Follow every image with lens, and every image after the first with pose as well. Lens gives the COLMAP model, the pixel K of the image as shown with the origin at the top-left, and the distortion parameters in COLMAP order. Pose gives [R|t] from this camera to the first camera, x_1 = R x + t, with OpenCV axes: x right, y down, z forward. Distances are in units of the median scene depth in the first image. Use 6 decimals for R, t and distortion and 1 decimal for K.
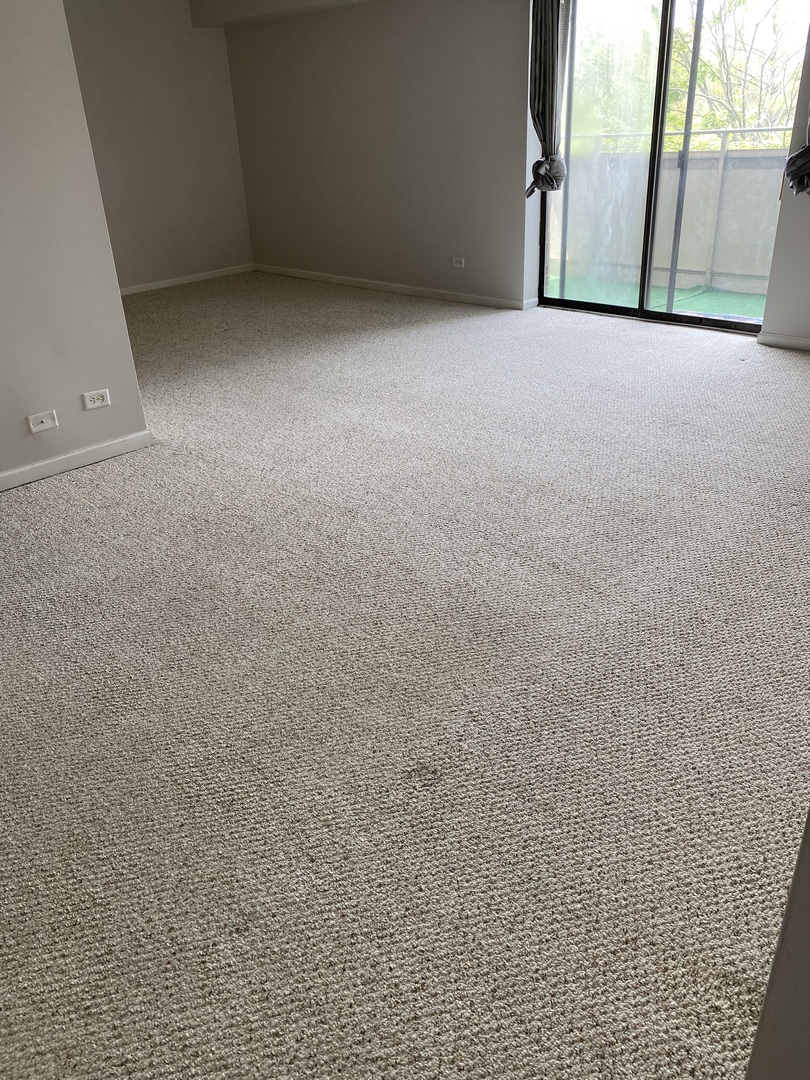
lens RADIAL K [[809.9, 0, 401.1], [0, 809.9, 541.0], [0, 0, 1]] dist [0.021726, -0.032973]
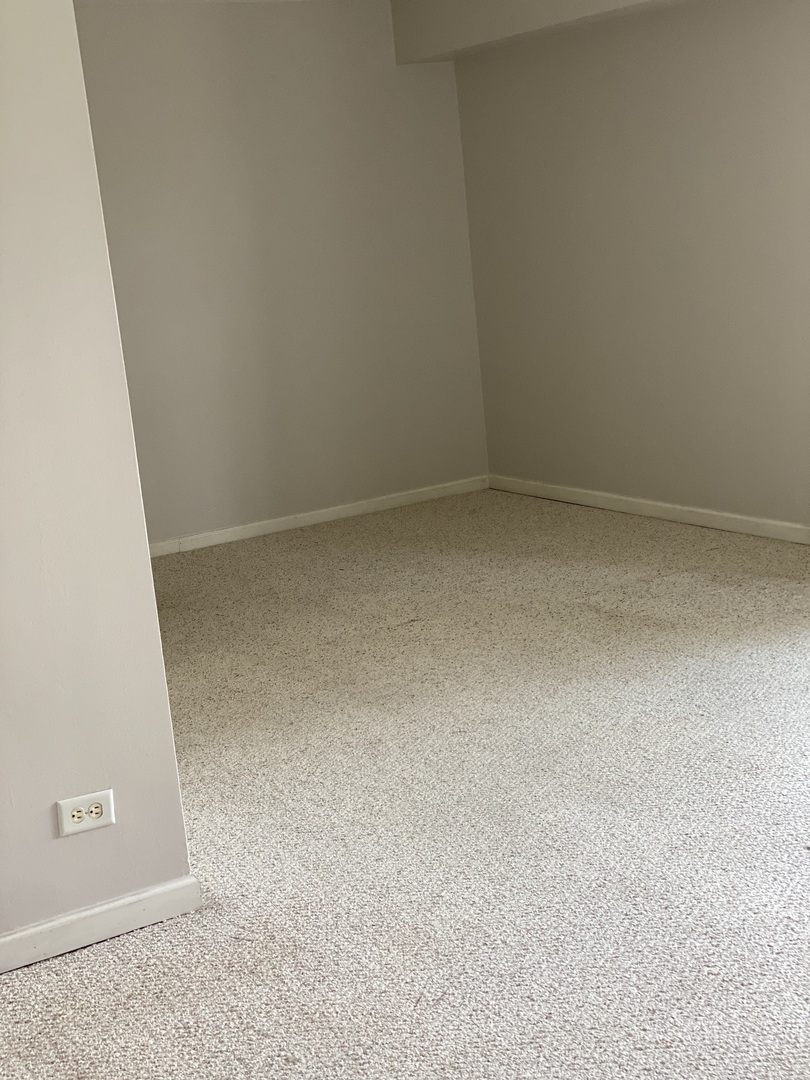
lens RADIAL K [[1607.3, 0, 397.6], [0, 1607.3, 567.0], [0, 0, 1]] dist [0.167082, 0.000000]
pose [[0.968875, -0.001781, -0.247544, 0.028752], [-0.059696, 0.968783, -0.240617, -0.096098], [0.240245, 0.247906, 0.938523, 0.130903]]
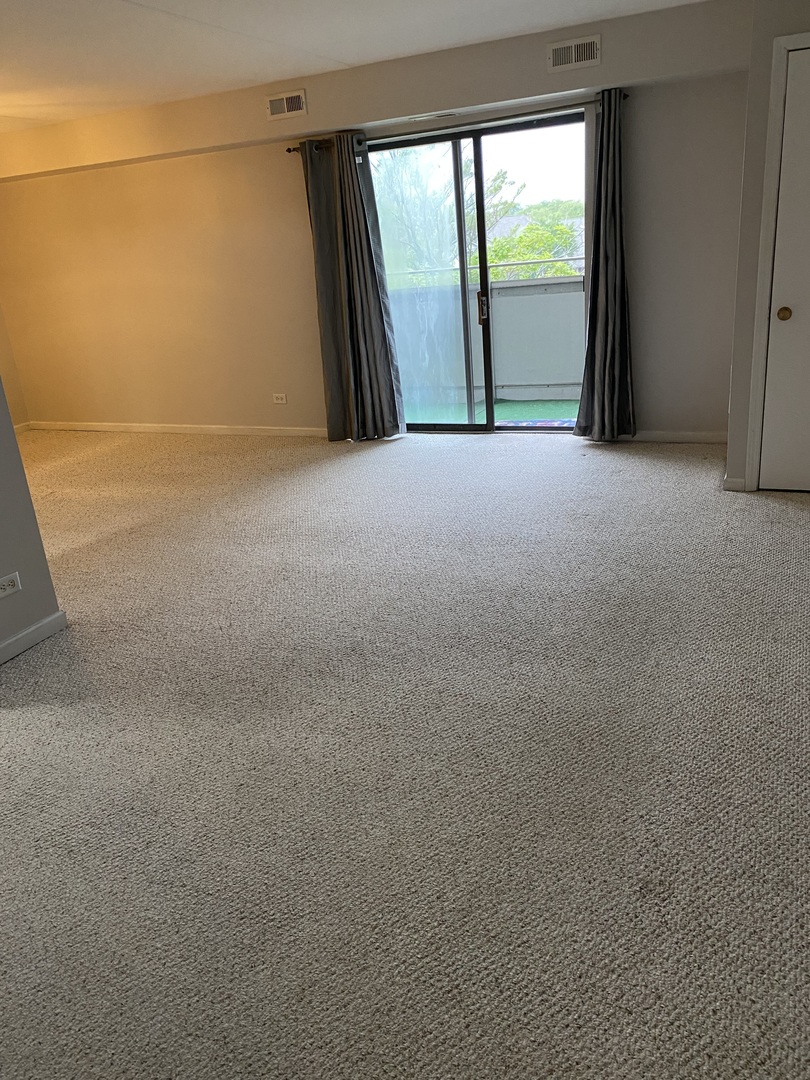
lens RADIAL K [[809.9, 0, 407.7], [0, 809.9, 537.4], [0, 0, 1]] dist [0.021726, -0.032973]
pose [[0.933473, -0.156555, 0.322673, -0.242674], [0.203575, 0.972003, -0.117334, -0.034570], [-0.295270, 0.175216, 0.939210, 0.043709]]
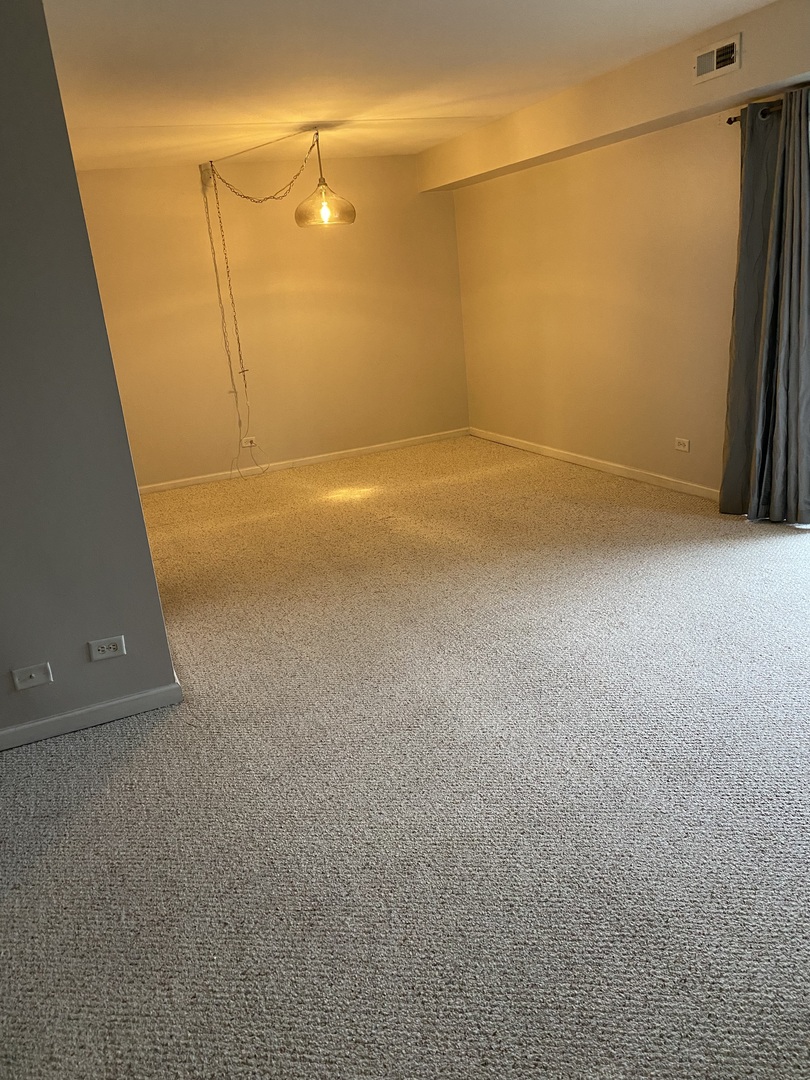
lens RADIAL K [[809.9, 0, 394.0], [0, 809.9, 541.9], [0, 0, 1]] dist [0.021726, -0.032973]
pose [[0.935343, 0.062396, -0.348196, 0.163845], [-0.113500, 0.985214, -0.128342, -0.204133], [0.335039, 0.159564, 0.928595, 0.323145]]
